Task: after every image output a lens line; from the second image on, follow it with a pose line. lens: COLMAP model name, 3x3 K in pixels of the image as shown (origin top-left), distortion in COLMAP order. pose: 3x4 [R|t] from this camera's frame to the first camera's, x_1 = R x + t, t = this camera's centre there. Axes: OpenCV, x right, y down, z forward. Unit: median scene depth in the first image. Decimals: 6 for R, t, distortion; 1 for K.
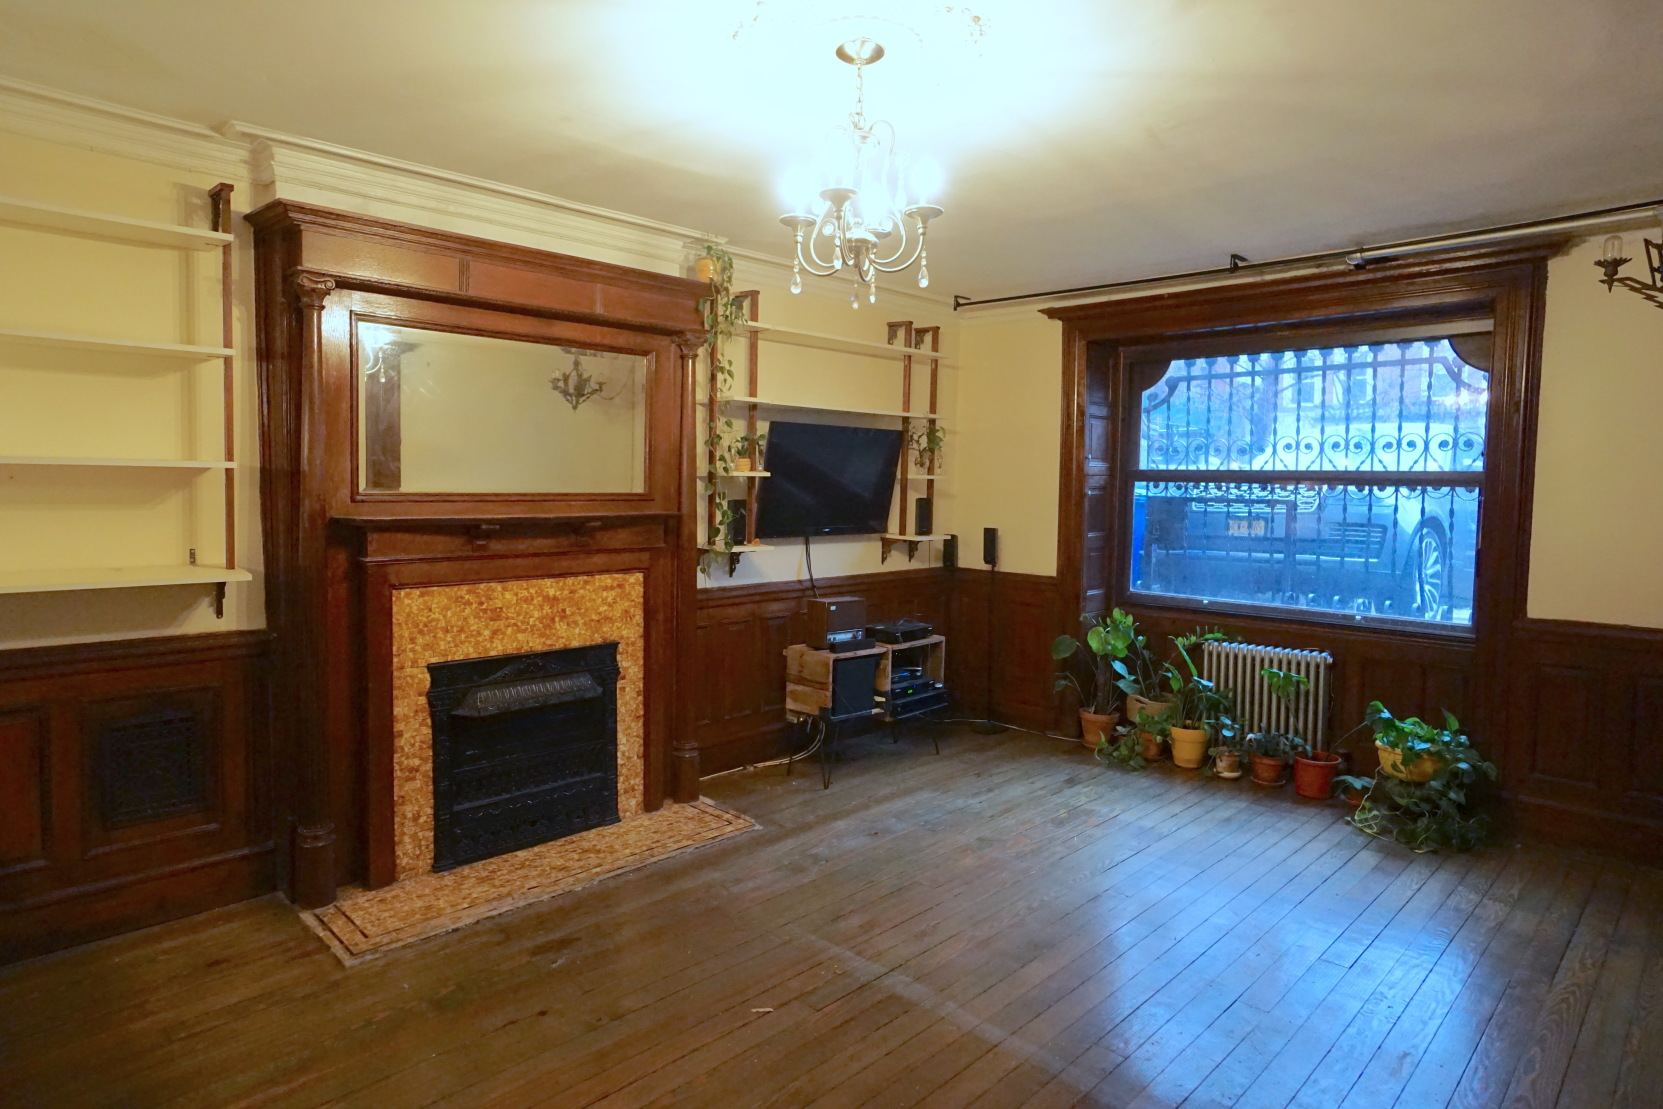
lens RADIAL K [[944.9, 0, 829.2], [0, 944.9, 543.5], [0, 0, 1]] dist [0.001555, 0.001450]
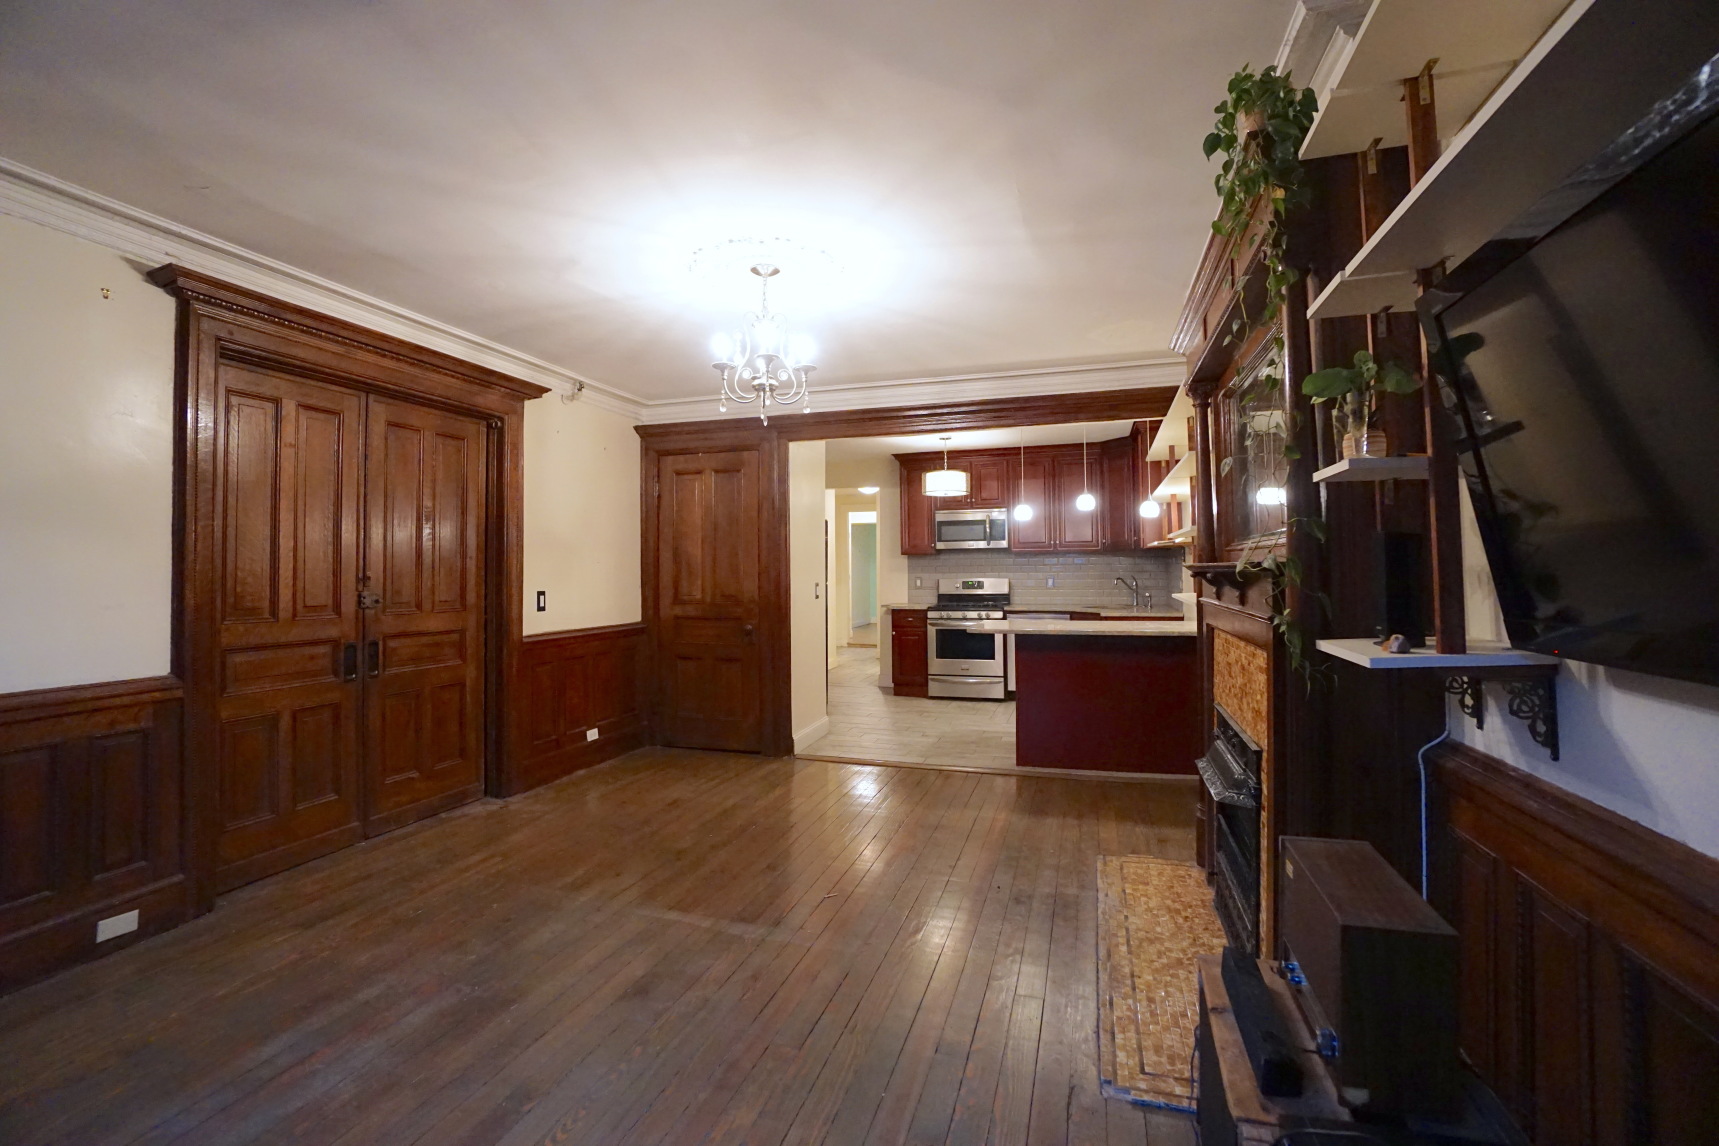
lens RADIAL K [[773.6, 0, 847.8], [0, 773.6, 552.2], [0, 0, 1]] dist [-0.050476, 0.020479]
pose [[-0.894807, -0.014294, -0.446225, 0.294026], [-0.031188, 0.999047, 0.030536, -0.049061], [0.445363, 0.041241, -0.894400, 1.358087]]
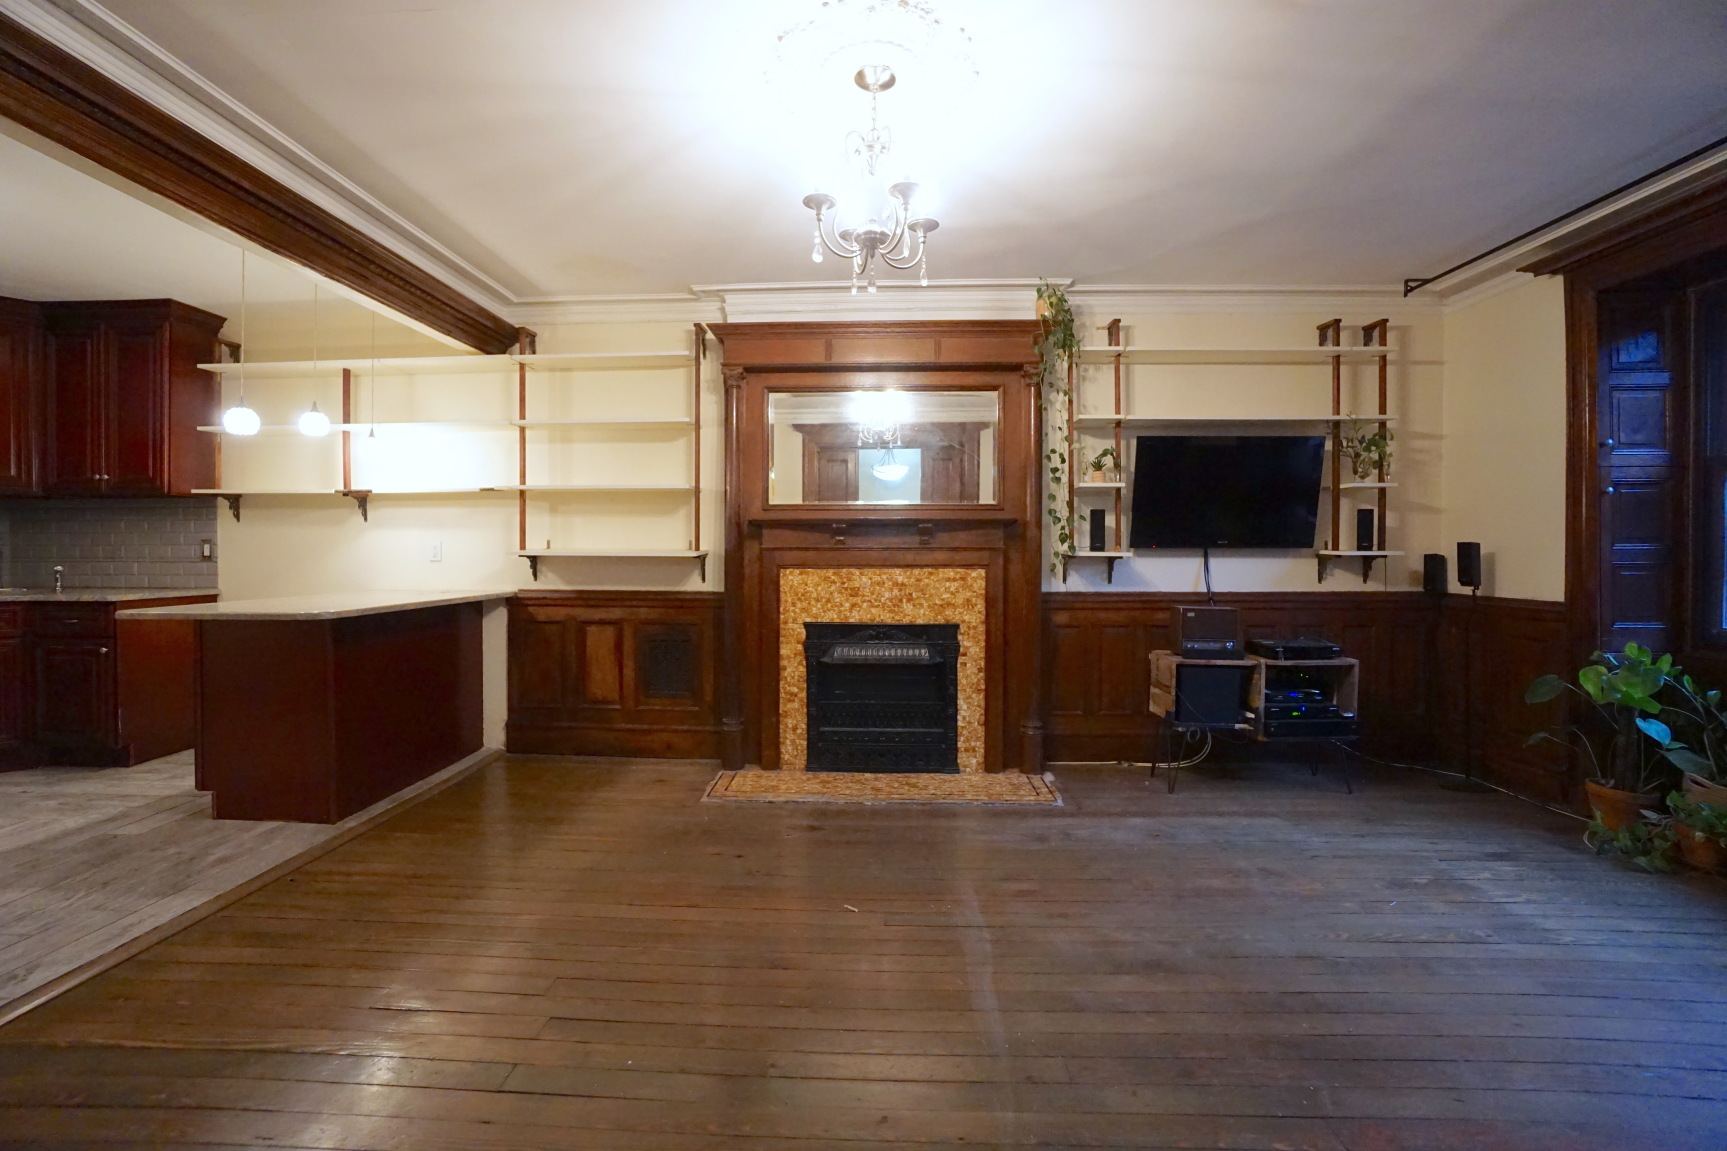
lens RADIAL K [[777.2, 0, 851.8], [0, 777.2, 554.6], [0, 0, 1]] dist [-0.050476, 0.020479]
pose [[0.676248, -0.007796, -0.736633, 0.422949], [-0.037792, 0.998260, -0.045260, 0.064900], [0.735704, 0.058446, 0.674777, 0.216558]]
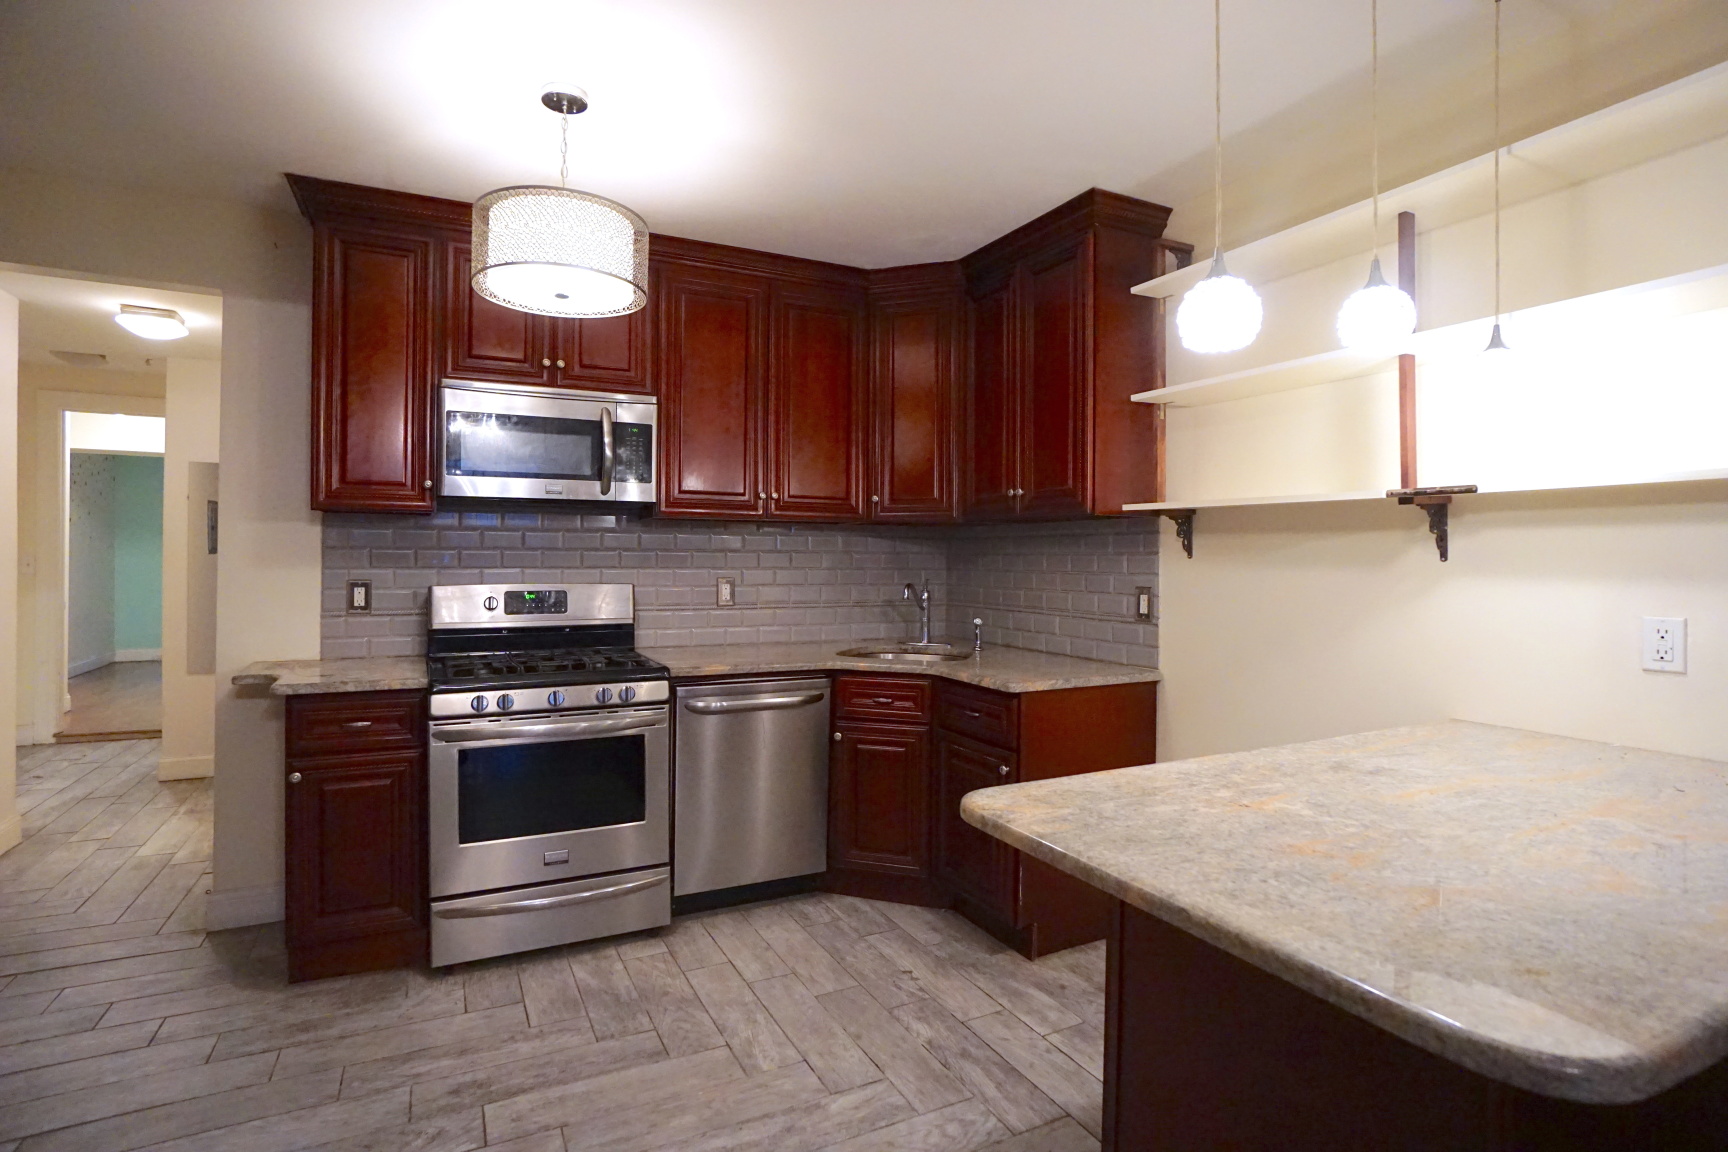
lens RADIAL K [[822.7, 0, 852.7], [0, 822.7, 556.7], [0, 0, 1]] dist [-0.037829, 0.000259]
pose [[-0.306625, -0.011964, -0.951755, -0.241961], [-0.070191, 0.997483, 0.010075, 0.014643], [0.949239, 0.069894, -0.306693, 0.243112]]
